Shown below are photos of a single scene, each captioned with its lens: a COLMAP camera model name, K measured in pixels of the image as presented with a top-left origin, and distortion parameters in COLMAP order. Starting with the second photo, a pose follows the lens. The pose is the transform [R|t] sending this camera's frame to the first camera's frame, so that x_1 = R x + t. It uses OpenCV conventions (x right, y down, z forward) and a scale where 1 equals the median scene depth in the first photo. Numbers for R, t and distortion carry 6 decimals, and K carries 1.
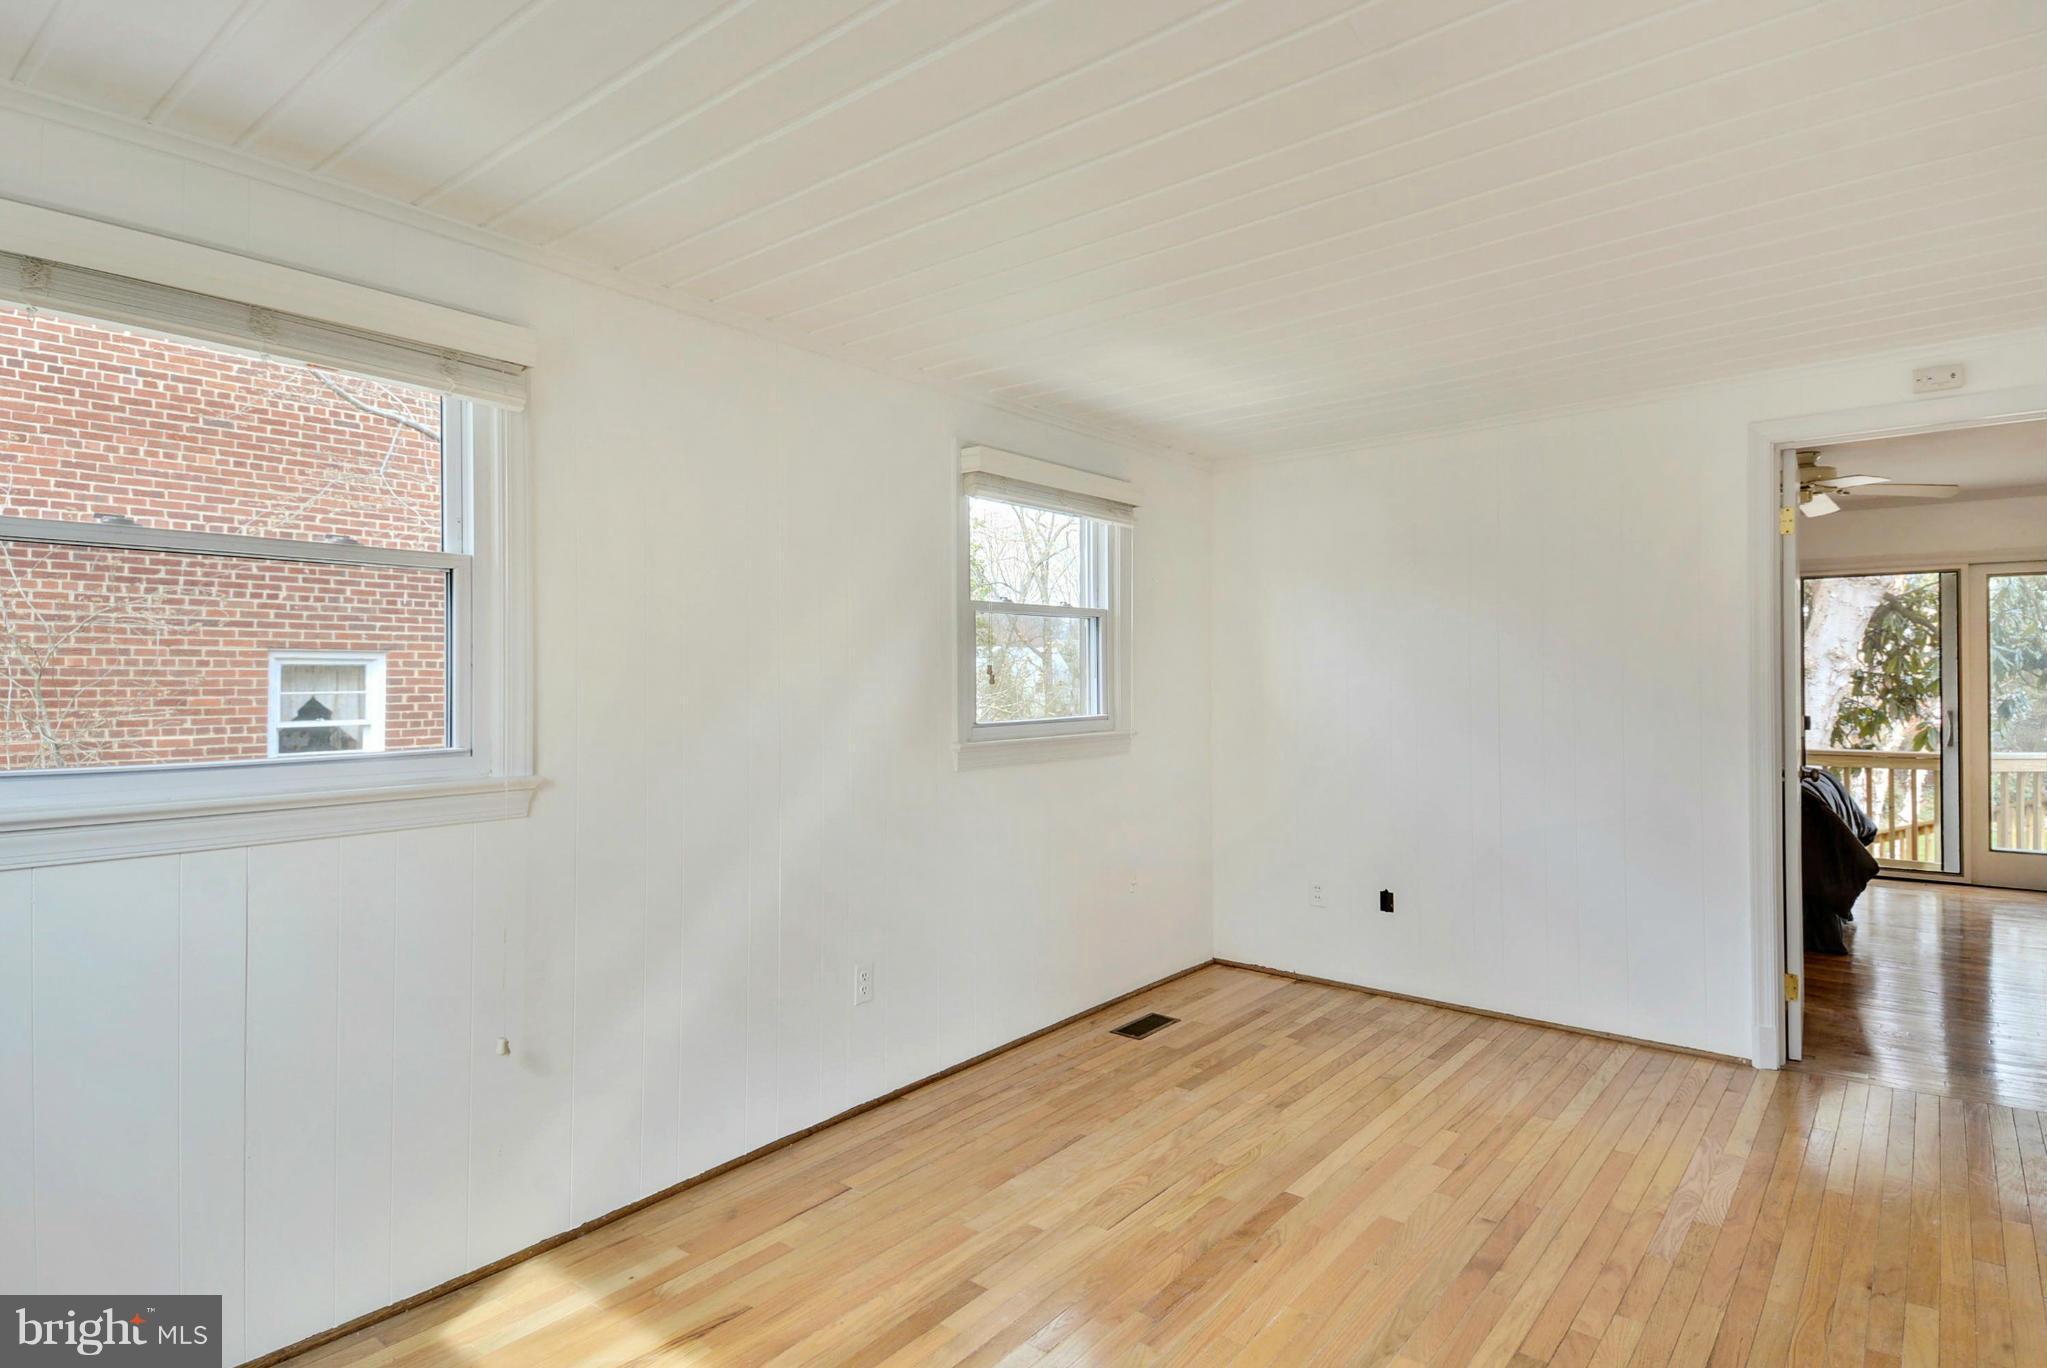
lens RADIAL K [[1063.0, 0, 987.7], [0, 1063.0, 676.7], [0, 0, 1]] dist [0.087287, -0.054786]
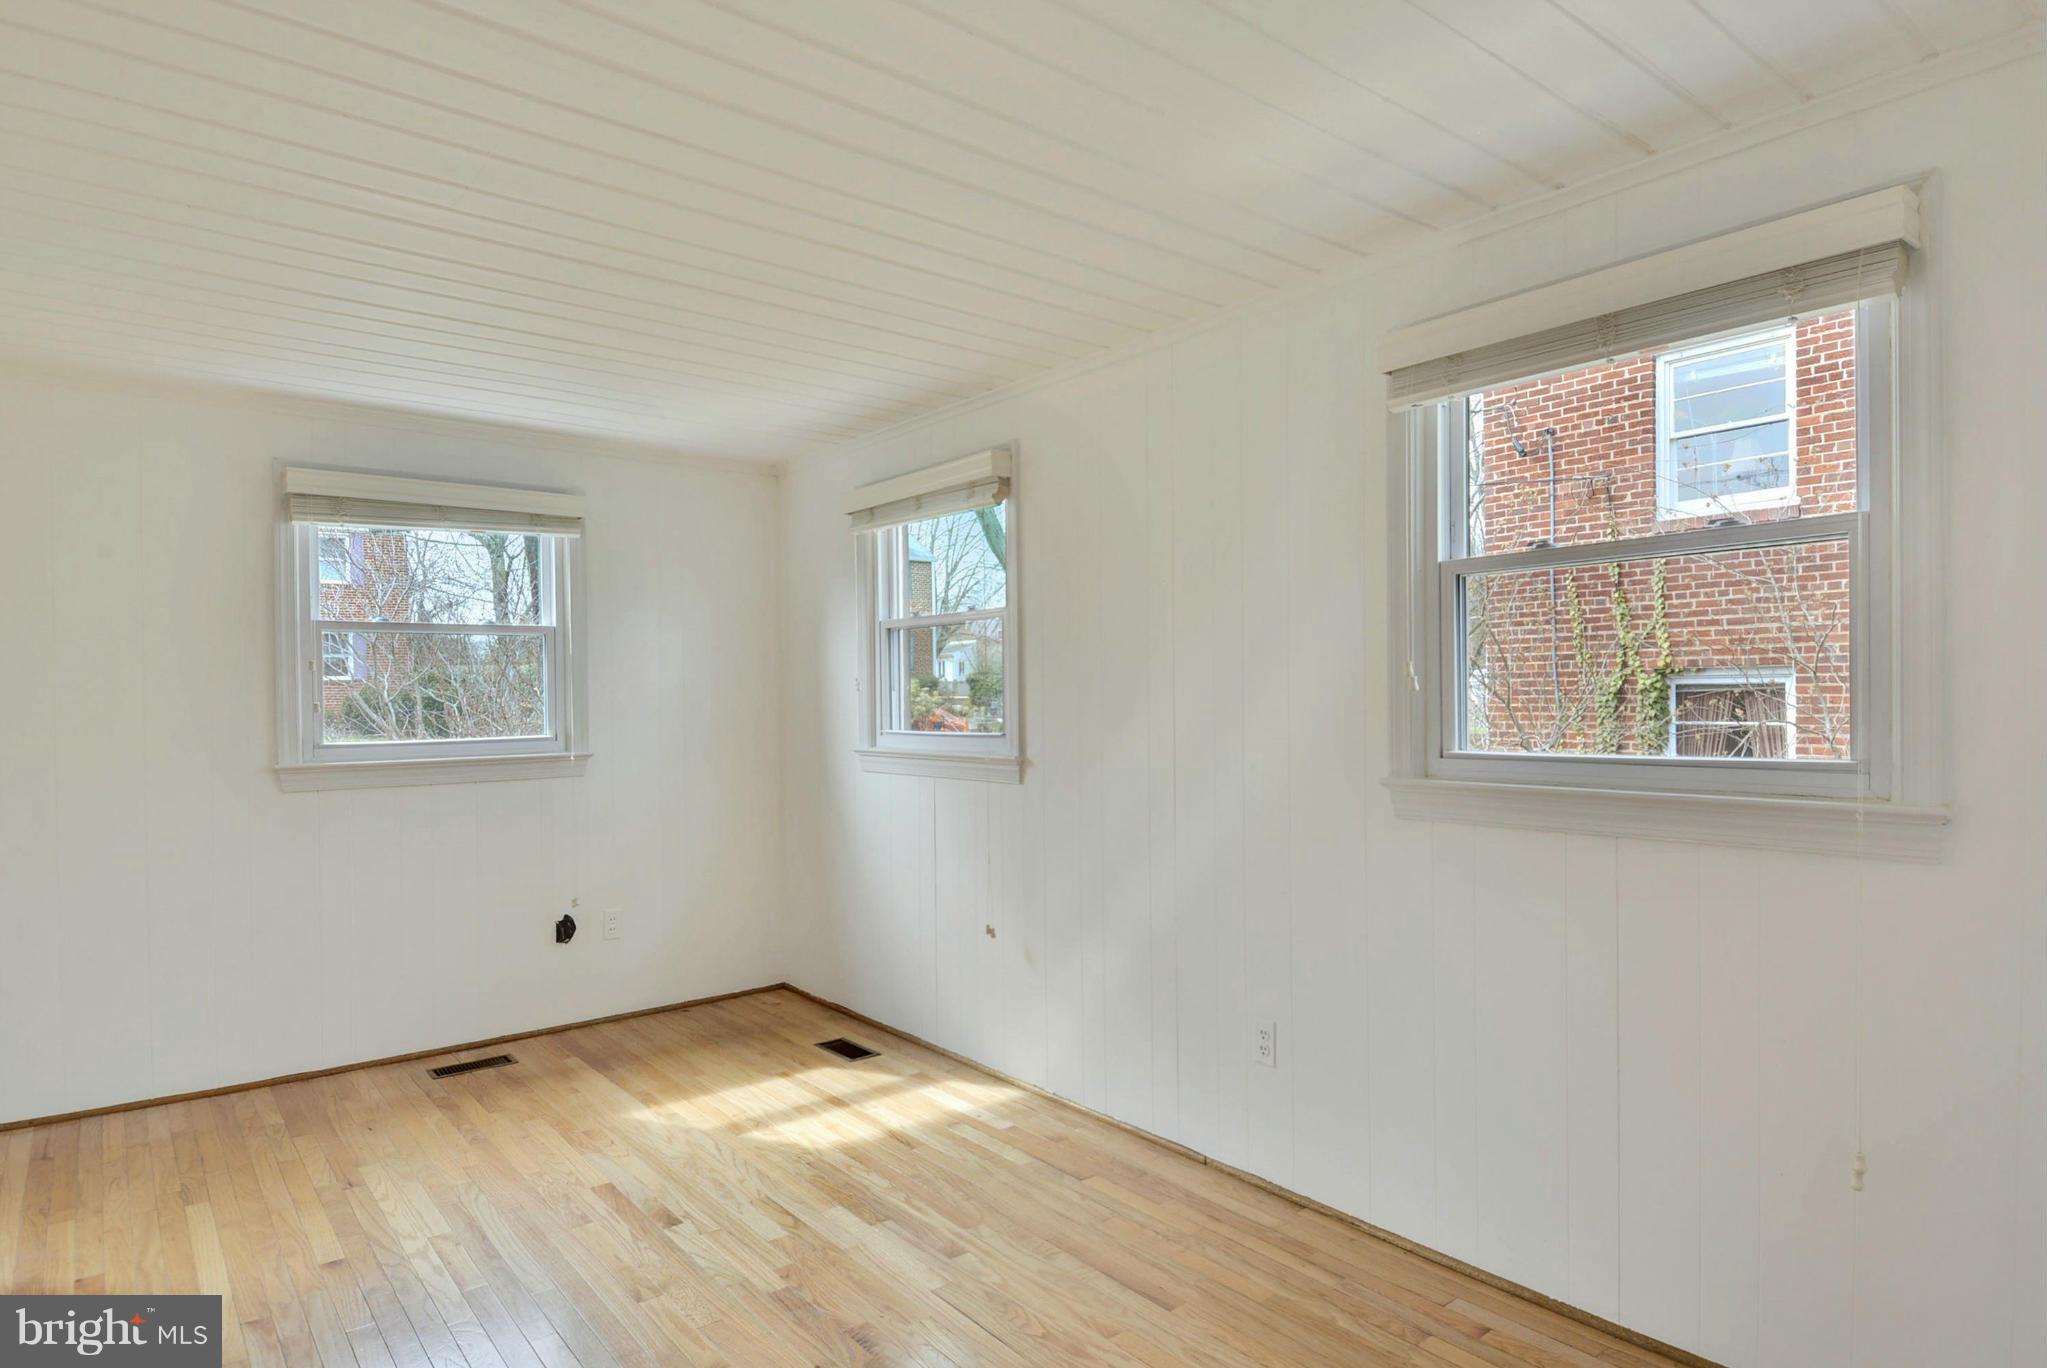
lens RADIAL K [[1154.5, 0, 1023.5], [0, 1154.5, 684.0], [0, 0, 1]] dist [0.101030, -0.069196]
pose [[-0.184373, 0.000258, -0.982856, 0.892449], [0.016028, 0.999868, -0.002744, 0.000530], [0.982726, -0.016259, -0.184353, 1.050216]]
